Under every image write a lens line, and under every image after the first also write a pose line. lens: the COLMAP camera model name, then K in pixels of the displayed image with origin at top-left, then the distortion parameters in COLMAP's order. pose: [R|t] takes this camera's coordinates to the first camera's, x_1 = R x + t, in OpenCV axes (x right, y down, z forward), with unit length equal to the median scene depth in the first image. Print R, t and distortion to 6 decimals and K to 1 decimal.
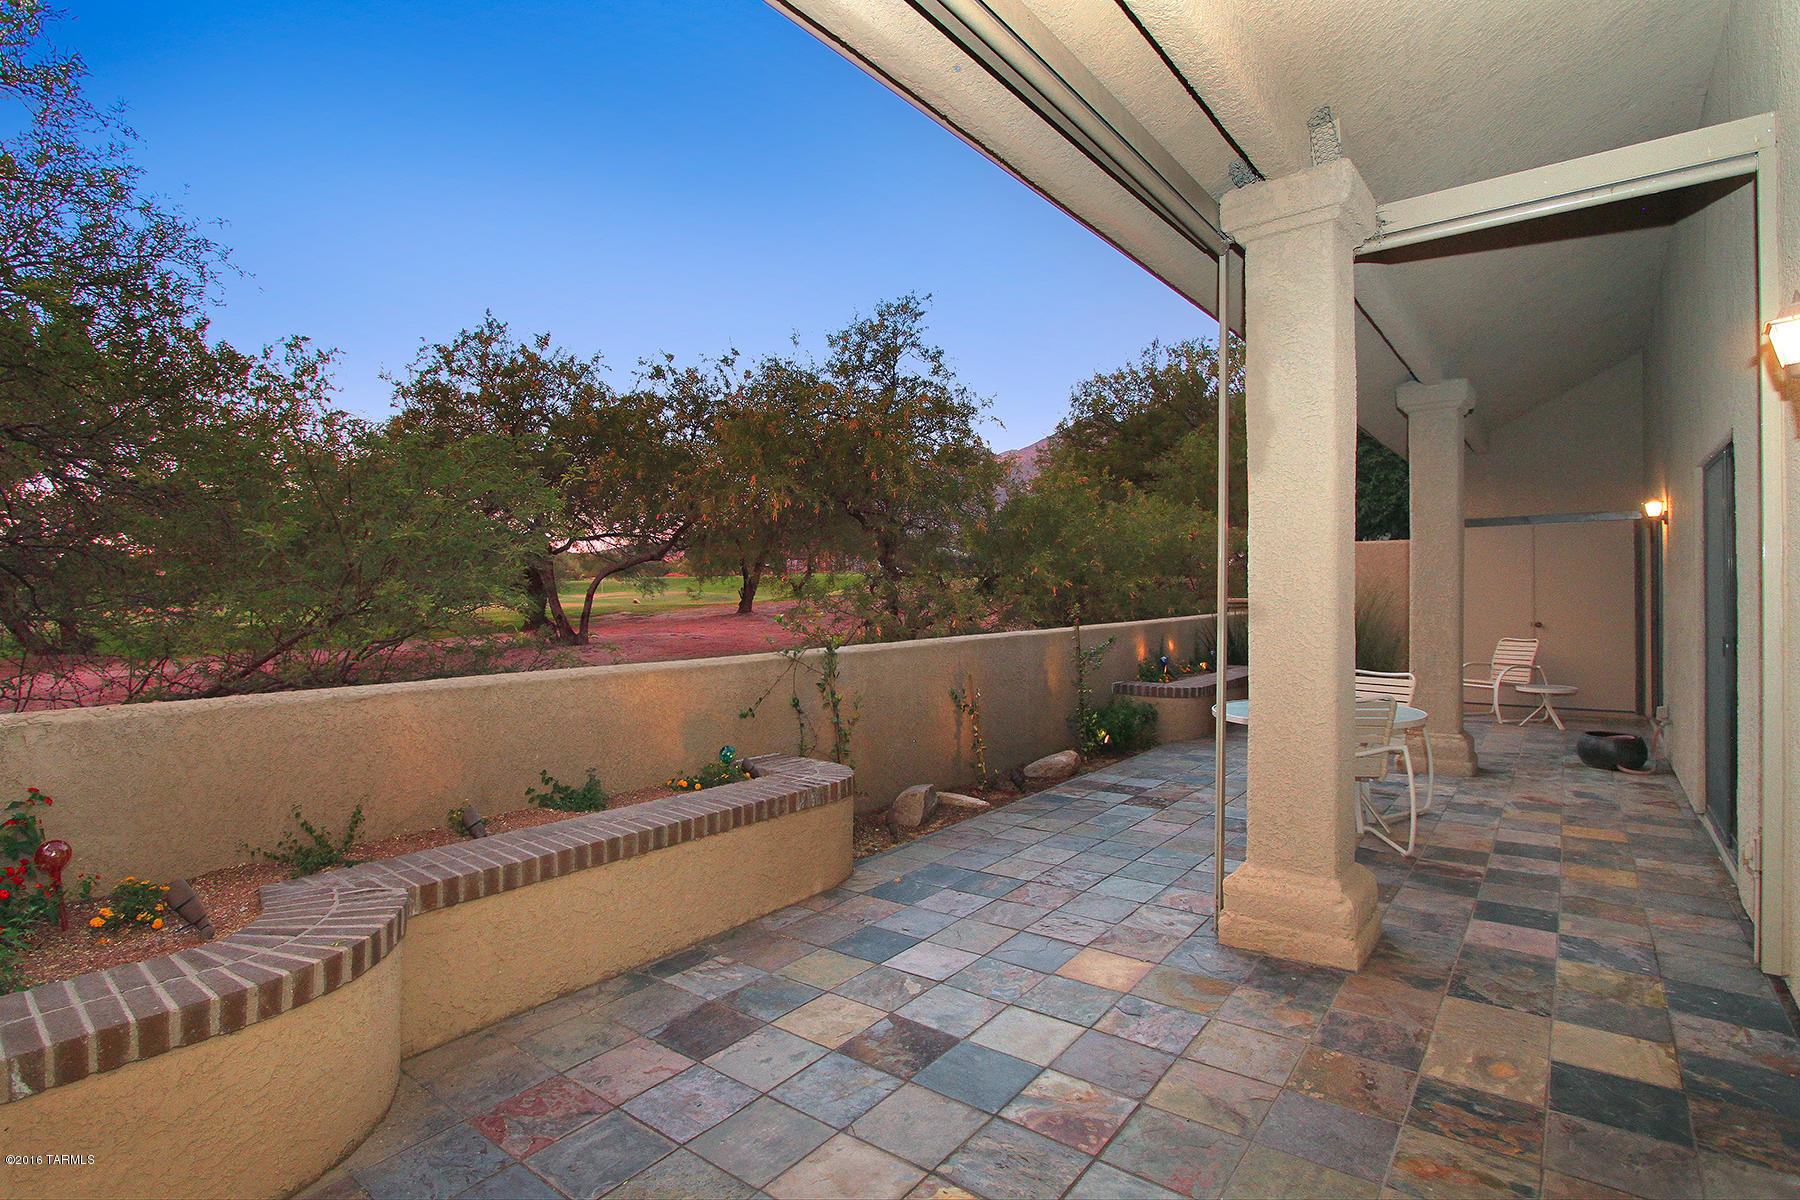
lens RADIAL K [[861.2, 0, 900.0], [0, 861.2, 600.0], [0, 0, 1]] dist [-0.002967, 0.000163]
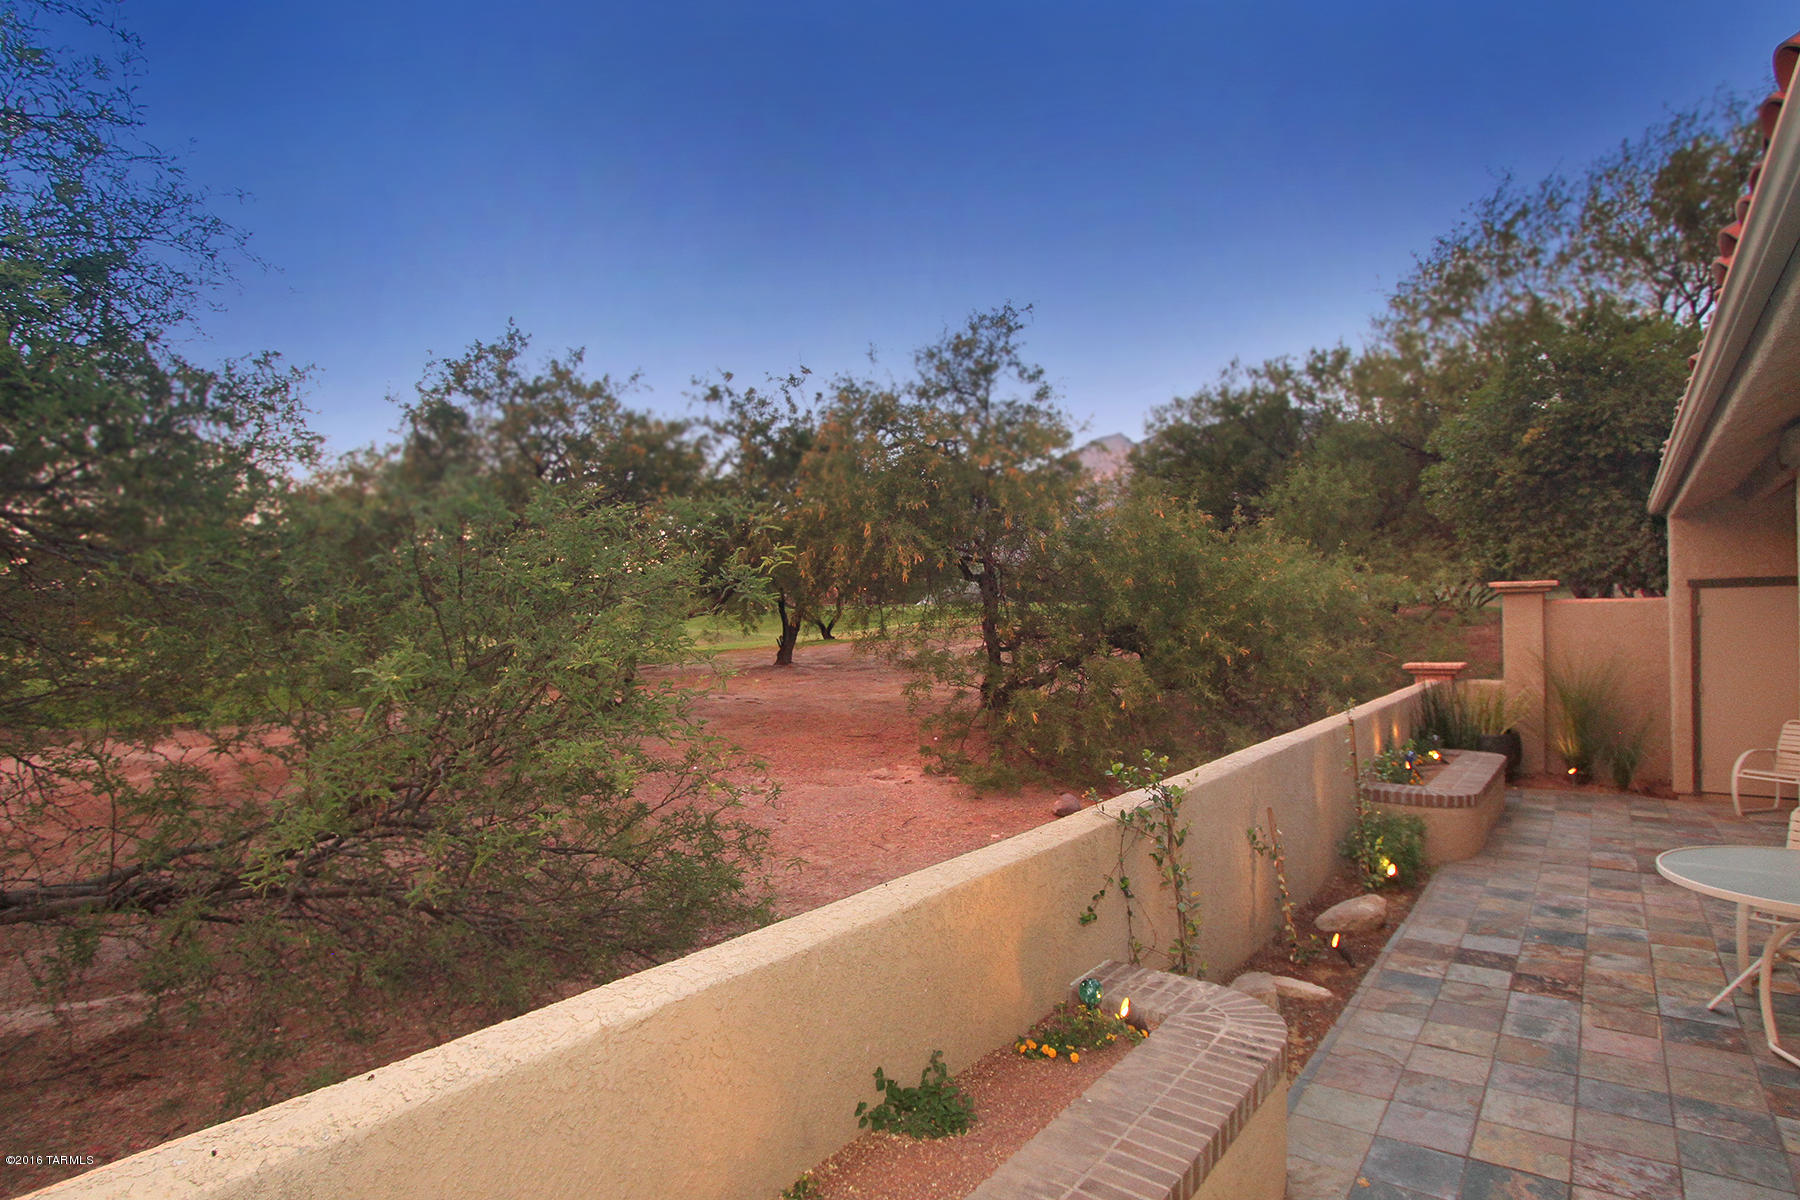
lens RADIAL K [[892.2, 0, 908.5], [0, 892.2, 623.4], [0, 0, 1]] dist [-0.012986, 0.000500]
pose [[0.998885, -0.006973, 0.046695, -0.130776], [0.006966, 0.999976, 0.000301, -0.037086], [-0.046696, 0.000025, 0.998909, 0.114898]]
